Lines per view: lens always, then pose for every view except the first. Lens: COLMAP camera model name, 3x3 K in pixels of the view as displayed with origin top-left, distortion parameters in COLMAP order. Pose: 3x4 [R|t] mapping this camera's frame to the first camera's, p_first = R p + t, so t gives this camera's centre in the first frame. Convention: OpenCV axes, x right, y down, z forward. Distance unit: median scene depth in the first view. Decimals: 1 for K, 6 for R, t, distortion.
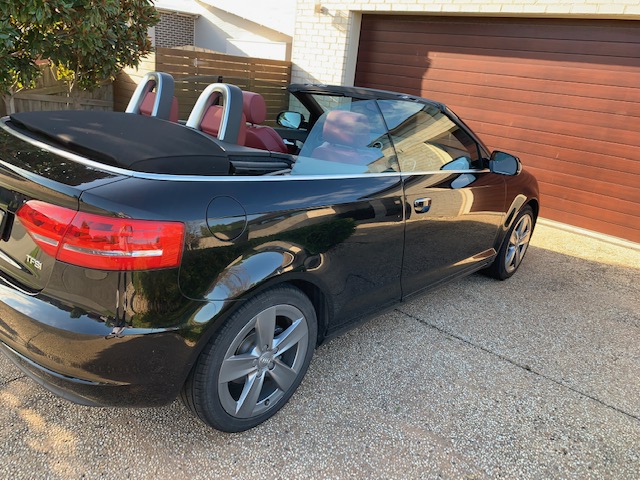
lens RADIAL K [[486.7, 0, 320.0], [0, 486.7, 240.0], [0, 0, 1]] dist [0.006401, 0.003245]
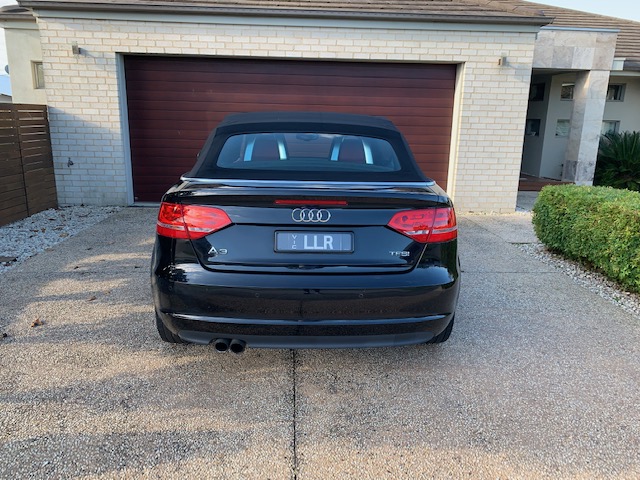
lens RADIAL K [[482.9, 0, 320.0], [0, 482.9, 240.0], [0, 0, 1]] dist [0.024835, -0.001355]
pose [[0.715092, -0.256792, 0.650154, -0.421288], [0.285564, 0.956247, 0.063604, -0.038979], [-0.638041, 0.140178, 0.757135, 0.009389]]
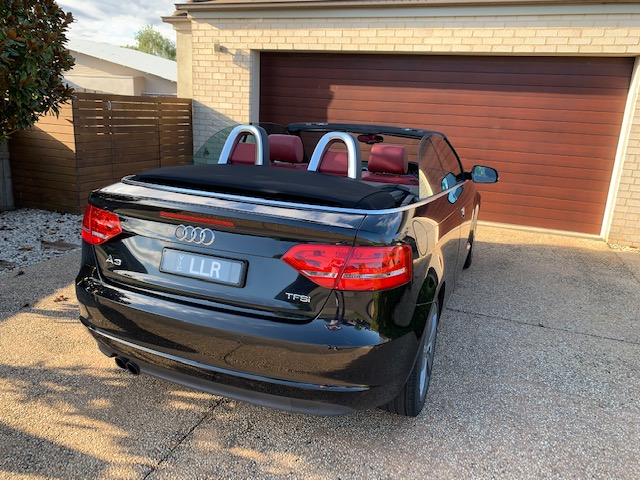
lens RADIAL K [[488.4, 0, 323.8], [0, 488.4, 237.7], [0, 0, 1]] dist [0.029300, -0.008936]
pose [[0.931060, -0.145716, 0.334507, -0.221659], [0.163123, 0.986304, -0.024385, -0.014054], [-0.326372, 0.077270, 0.942078, -0.031420]]
